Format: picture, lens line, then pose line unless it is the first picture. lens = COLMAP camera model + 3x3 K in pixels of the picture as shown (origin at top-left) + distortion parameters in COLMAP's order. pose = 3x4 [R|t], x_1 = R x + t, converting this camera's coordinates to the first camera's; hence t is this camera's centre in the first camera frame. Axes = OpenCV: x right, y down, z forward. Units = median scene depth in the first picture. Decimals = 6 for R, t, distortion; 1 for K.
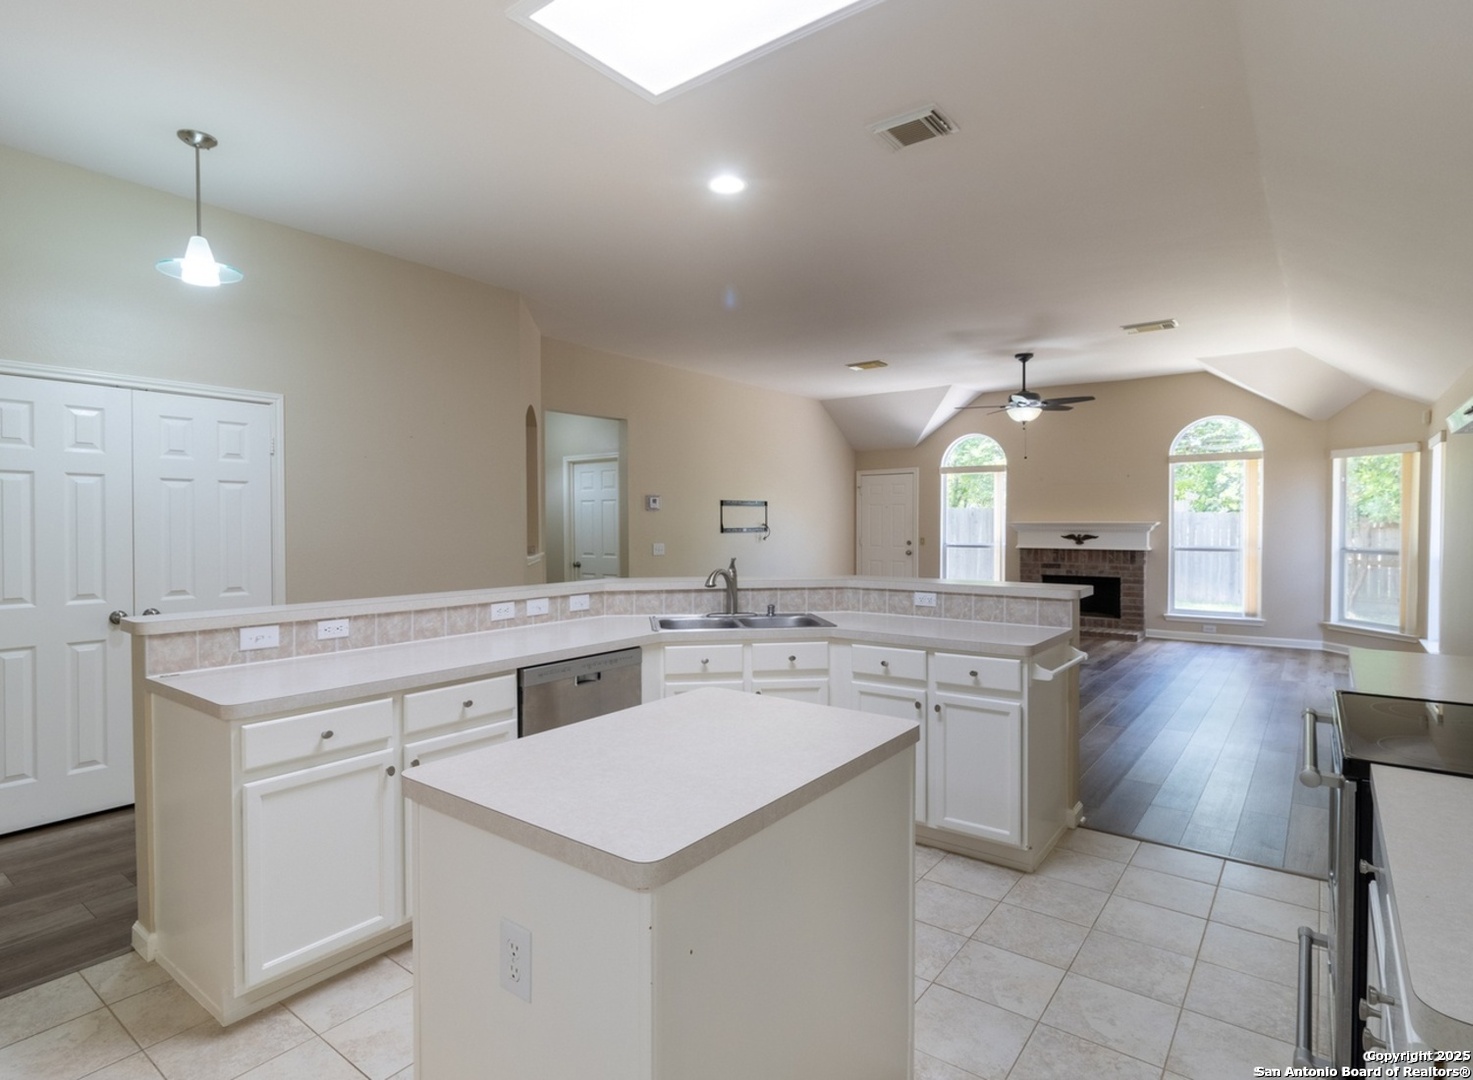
lens RADIAL K [[779.3, 0, 733.8], [0, 779.3, 533.1], [0, 0, 1]] dist [-0.003373, 0.002129]
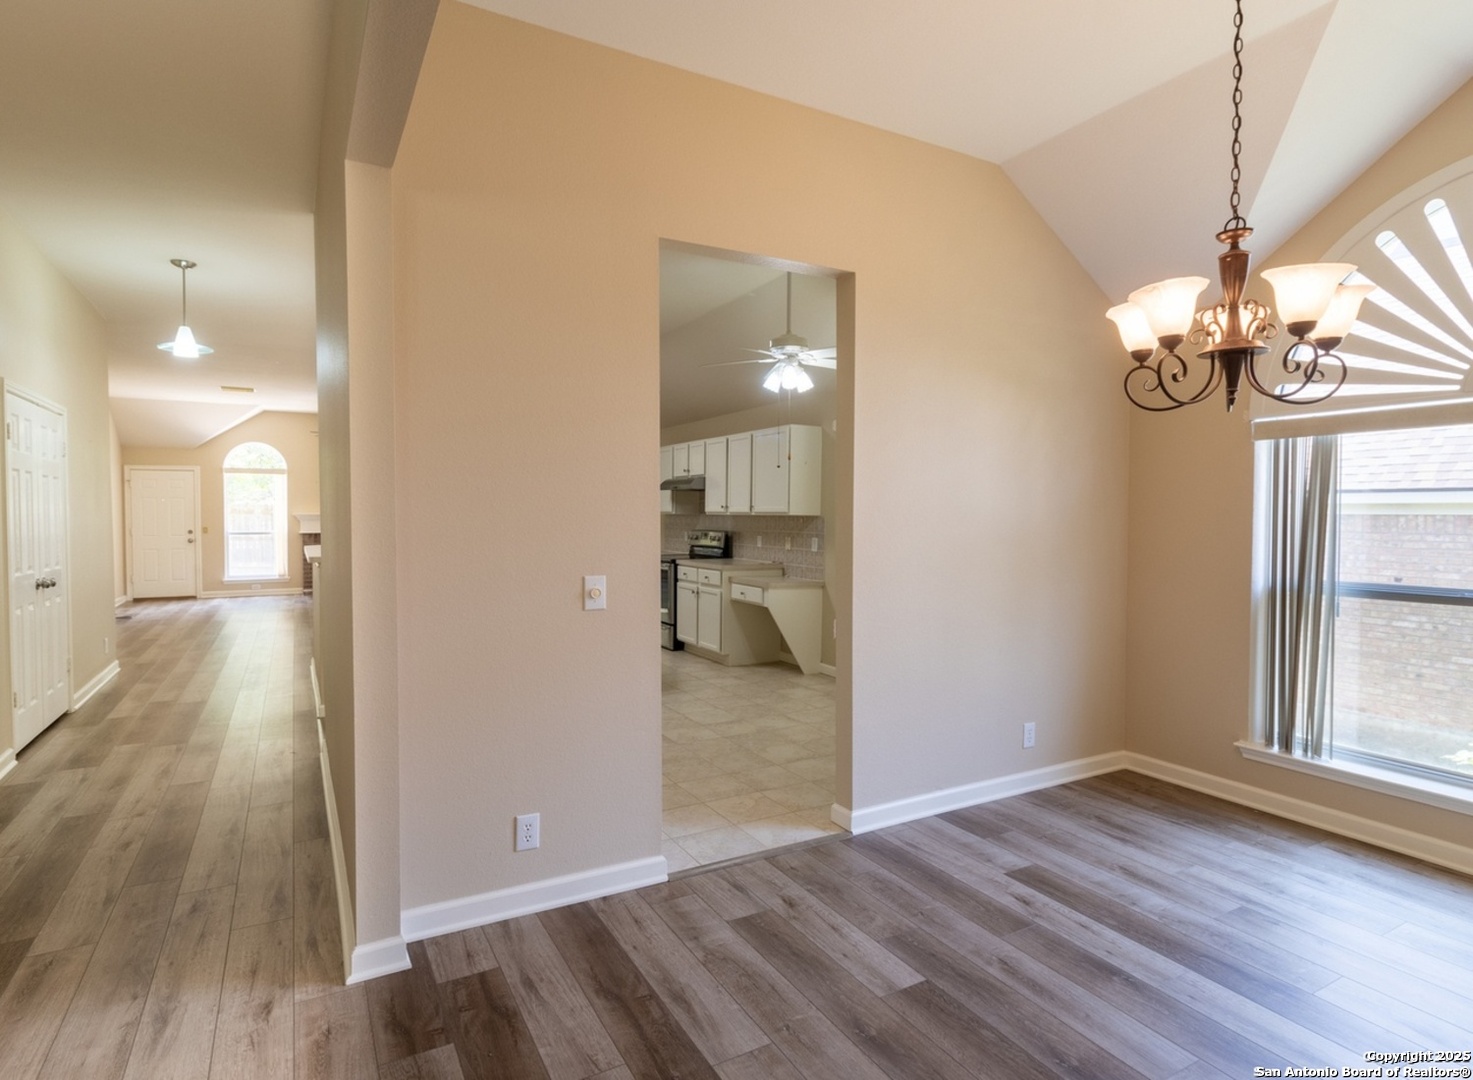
lens RADIAL K [[779.3, 0, 723.4], [0, 779.3, 529.8], [0, 0, 1]] dist [-0.003373, 0.002129]
pose [[0.413233, -0.016132, 0.910482, -0.584479], [0.013344, 0.999843, 0.011658, 0.008000], [-0.910527, 0.007332, 0.413384, -0.211021]]
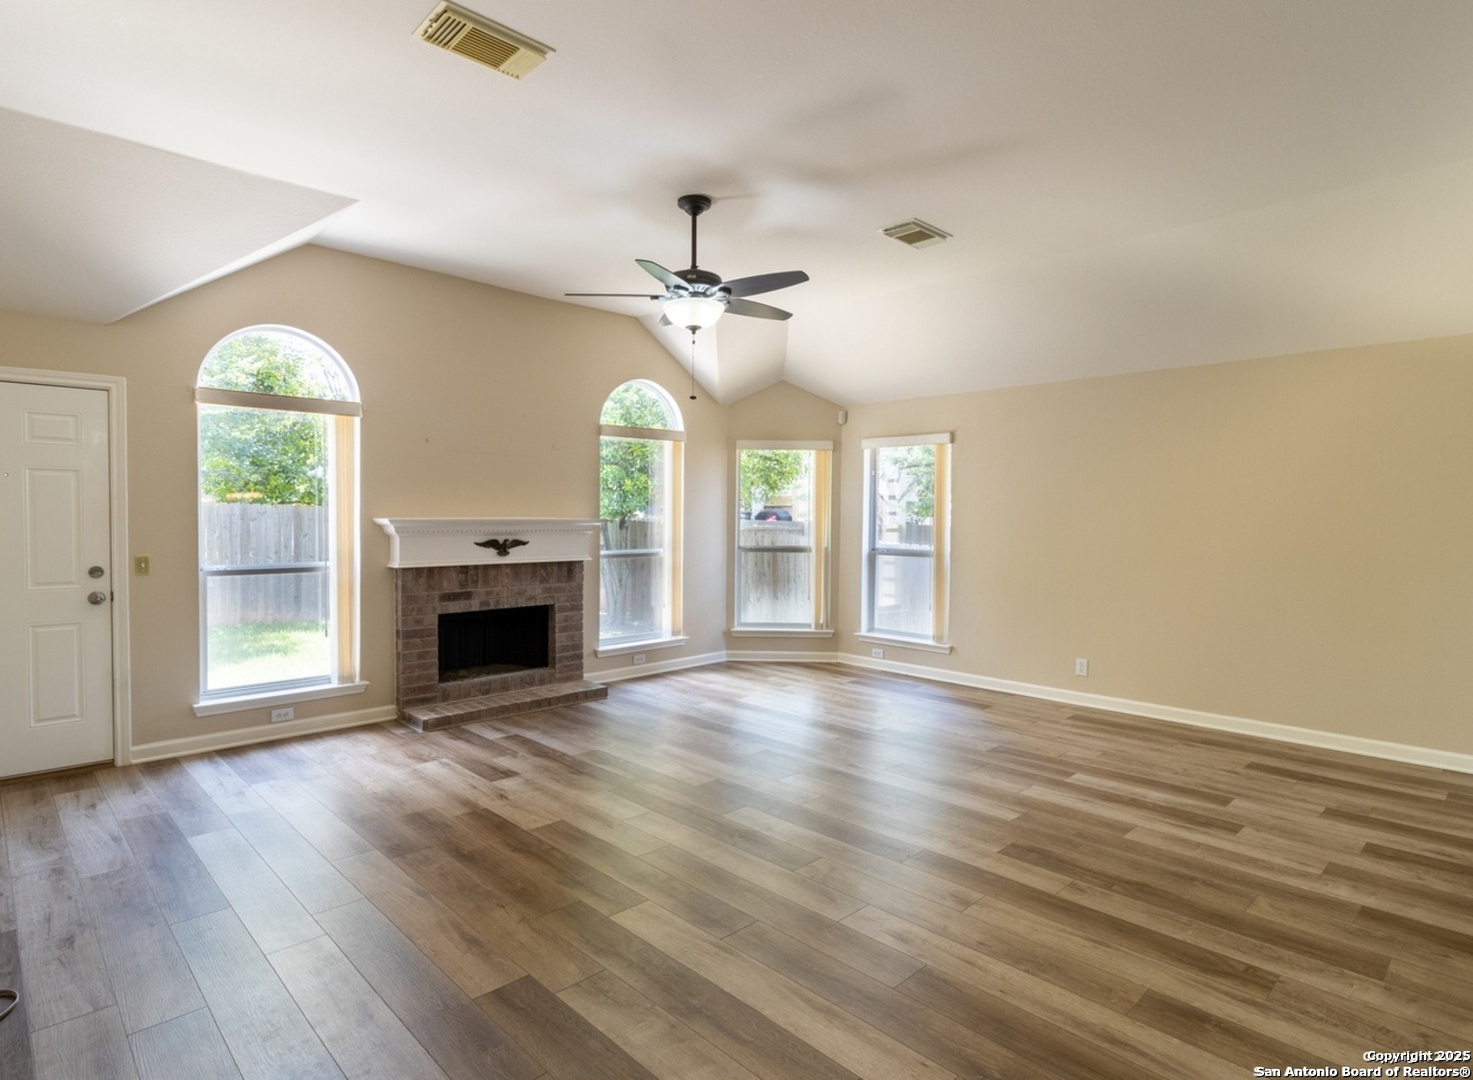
lens RADIAL K [[779.3, 0, 736.9], [0, 779.3, 539.5], [0, 0, 1]] dist [-0.003373, 0.002129]
pose [[0.162307, -0.026334, 0.986389, -0.118318], [0.010040, 0.999636, 0.025035, -0.011558], [-0.986689, 0.005840, 0.162512, 0.756466]]
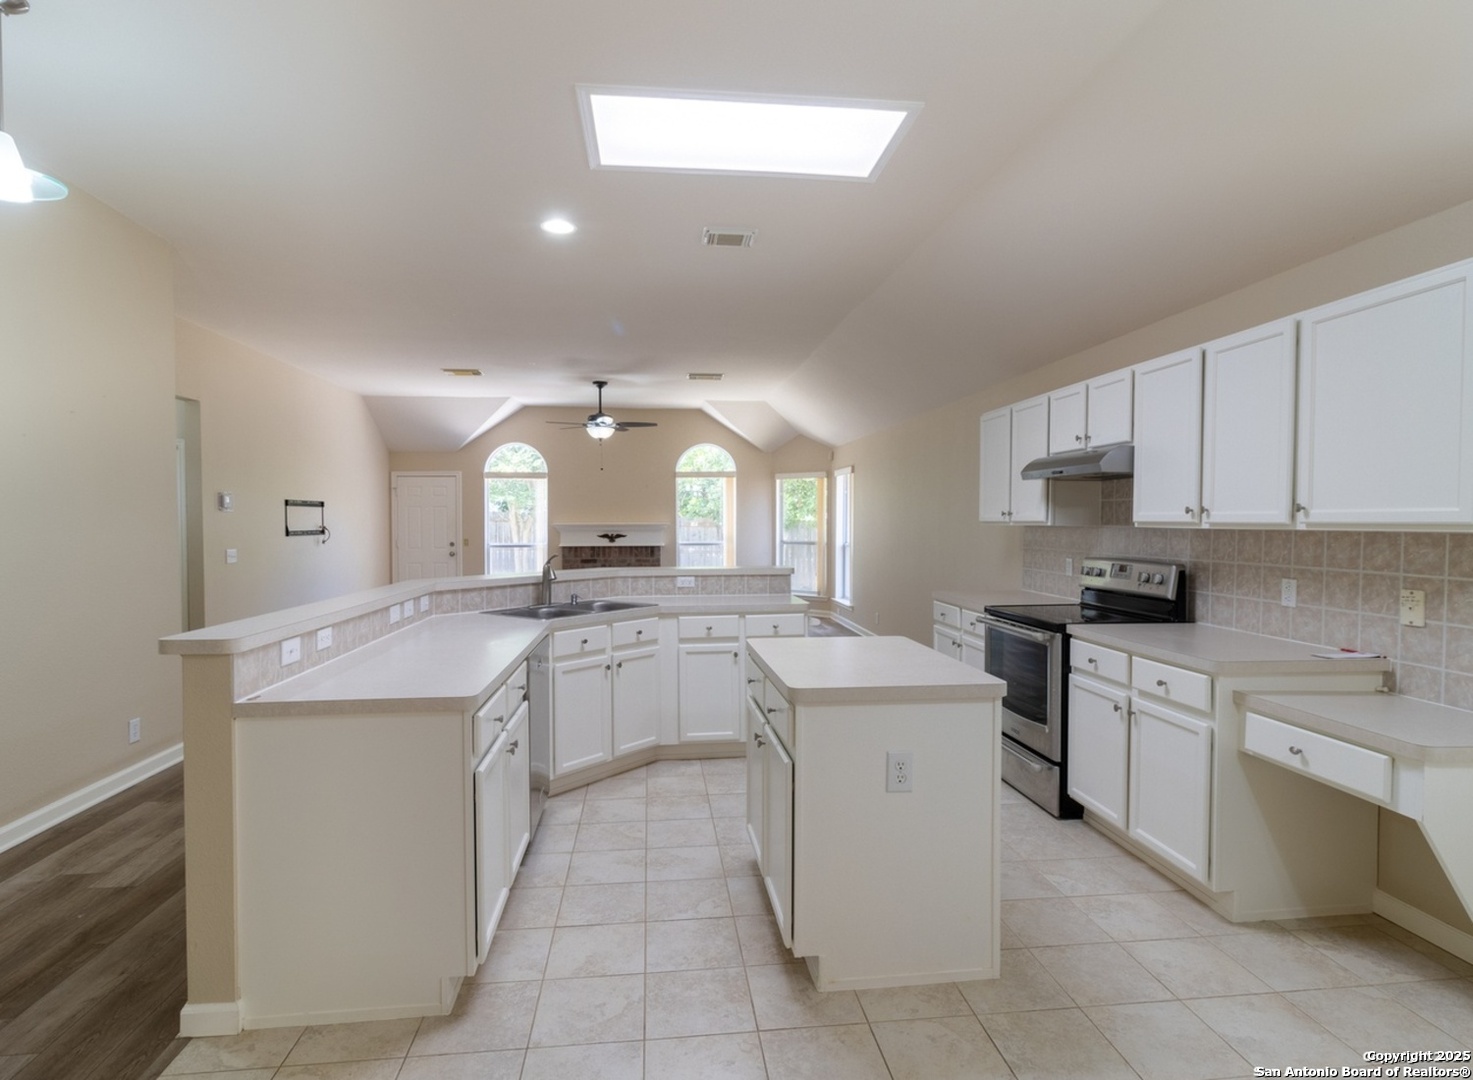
lens RADIAL K [[779.3, 0, 741.6], [0, 779.3, 542.1], [0, 0, 1]] dist [-0.003373, 0.002129]
pose [[0.720107, -0.017696, 0.693637, -0.253429], [0.012034, 0.999843, 0.013015, 0.001235], [-0.693759, -0.001025, 0.720207, -0.000738]]
